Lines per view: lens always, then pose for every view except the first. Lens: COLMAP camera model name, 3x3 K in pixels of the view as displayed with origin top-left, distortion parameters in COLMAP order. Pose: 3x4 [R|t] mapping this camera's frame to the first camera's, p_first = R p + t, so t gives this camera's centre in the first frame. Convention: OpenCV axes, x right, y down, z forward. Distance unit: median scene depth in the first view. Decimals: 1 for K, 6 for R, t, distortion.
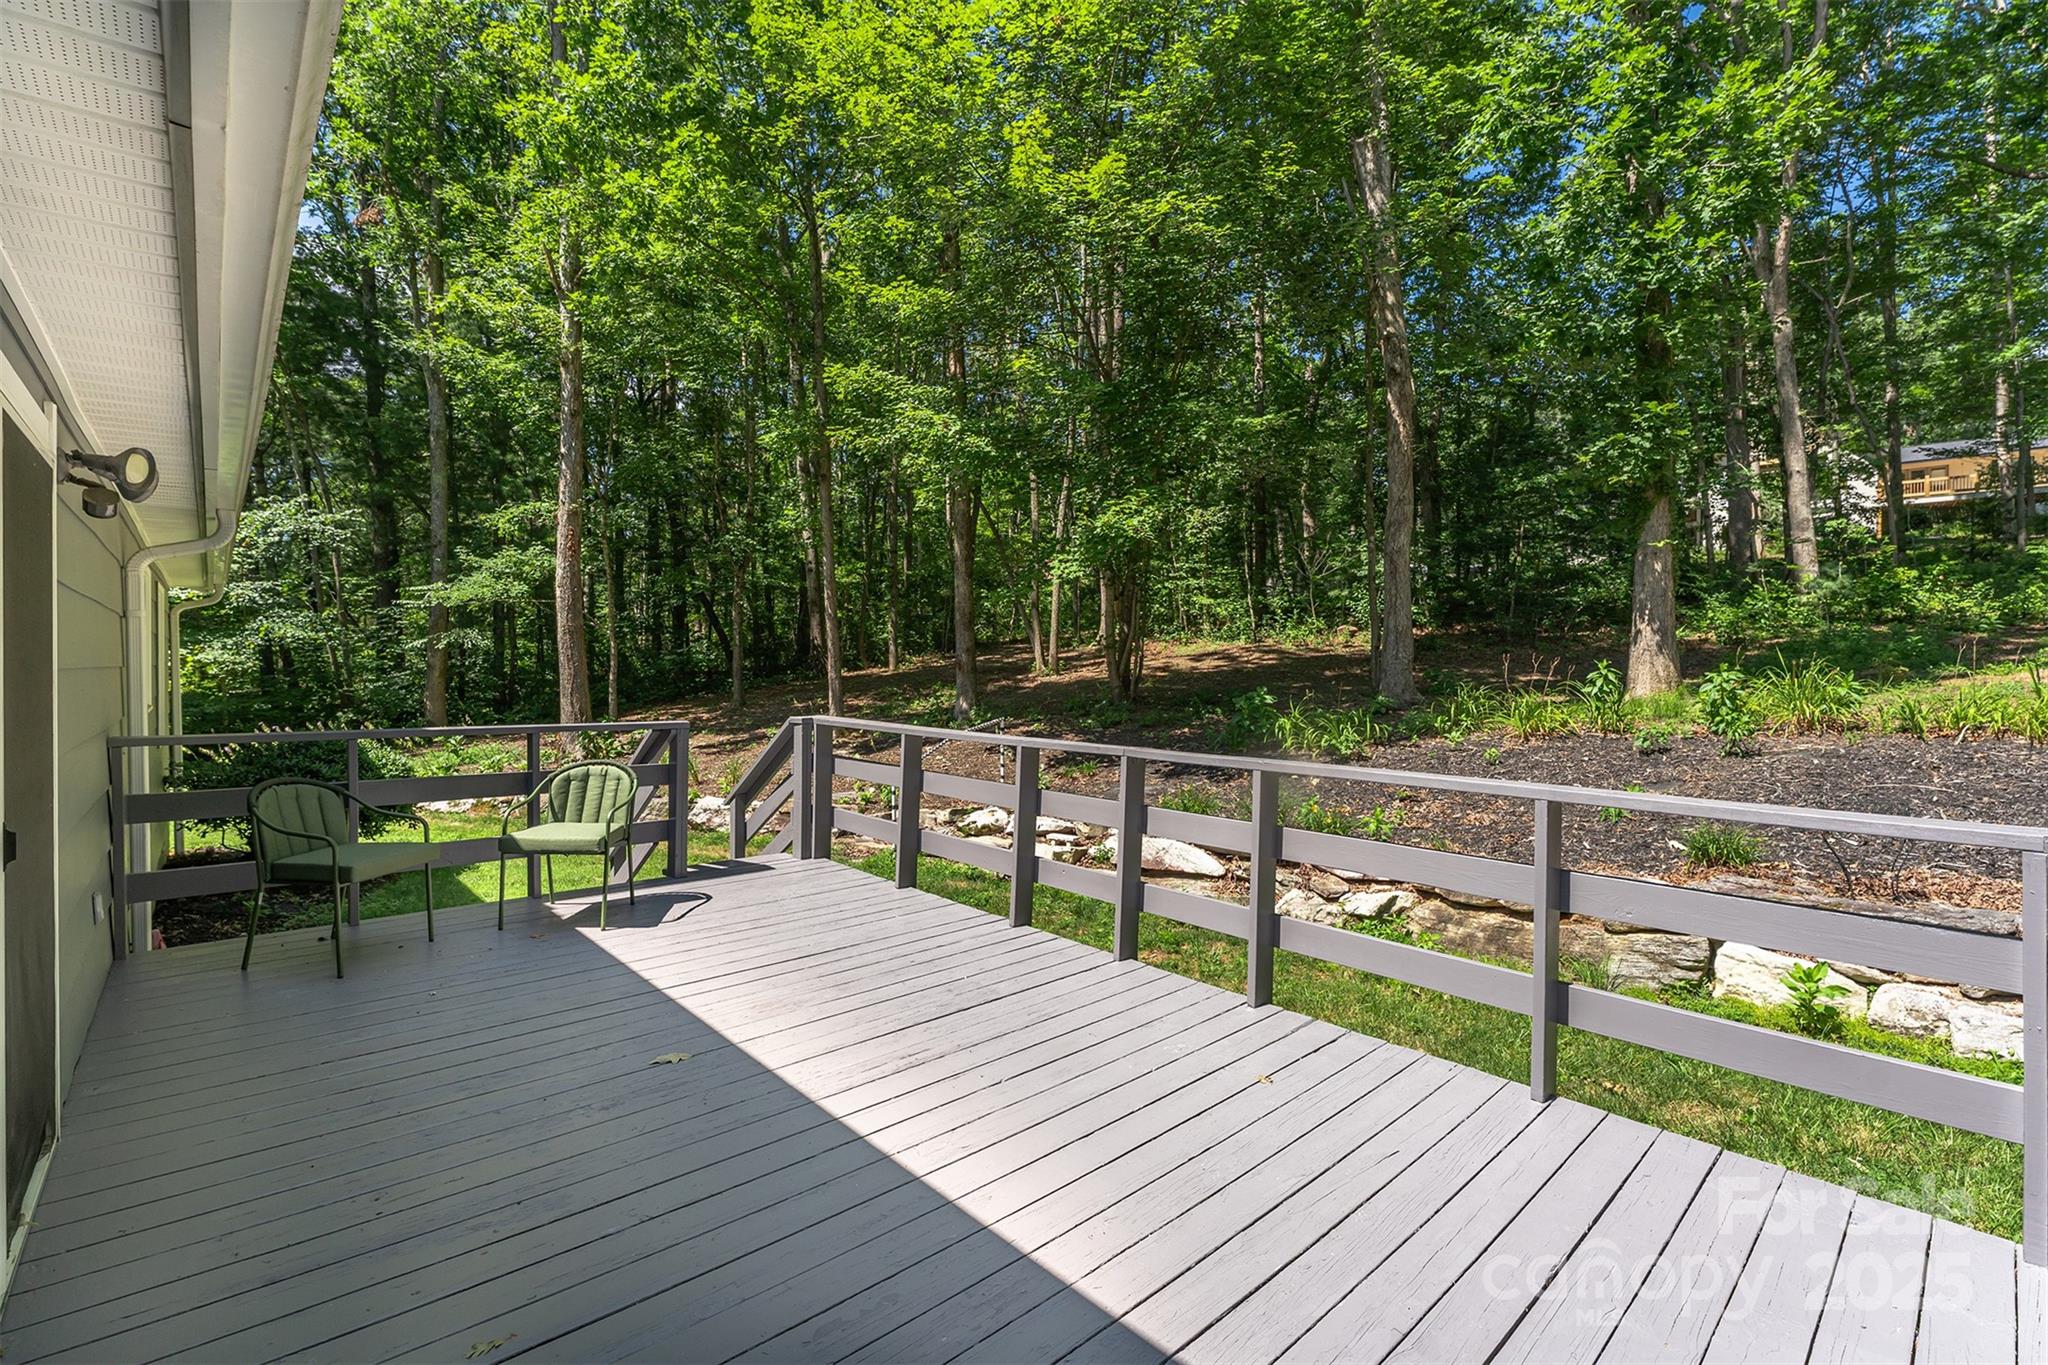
lens RADIAL K [[890.8, 0, 1026.3], [0, 890.8, 682.5], [0, 0, 1]] dist [0.001267, 0.000038]
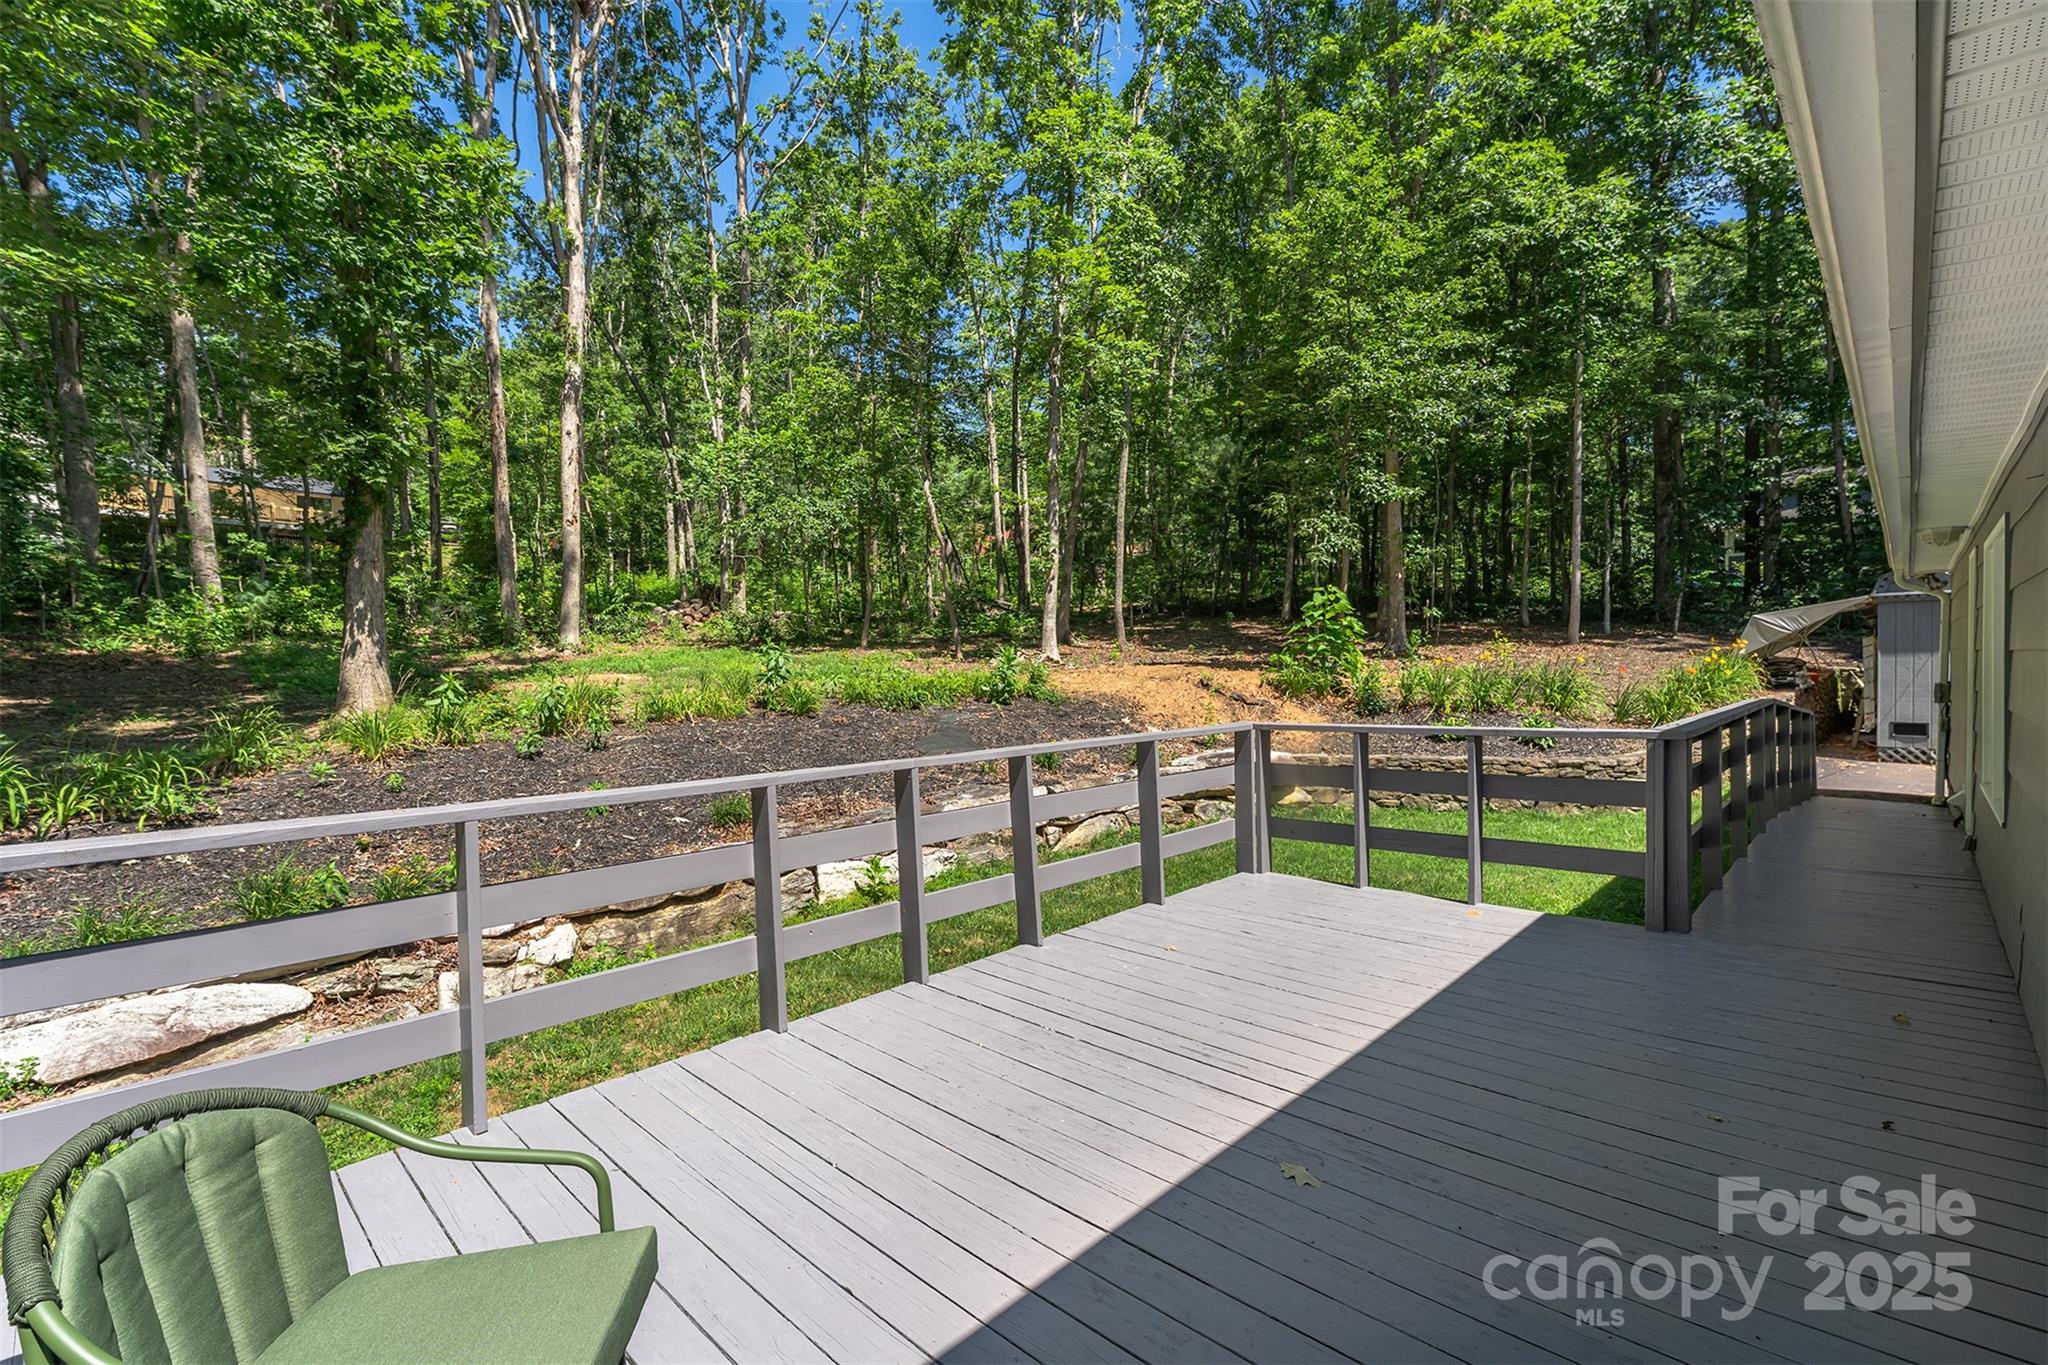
lens RADIAL K [[913.8, 0, 1026.4], [0, 913.8, 681.8], [0, 0, 1]] dist [0.000746, 0.000038]
pose [[-0.059420, -0.016423, 0.998098, -0.572290], [0.036005, 0.999179, 0.018584, -0.014186], [-0.997584, 0.037041, -0.058780, 0.617500]]
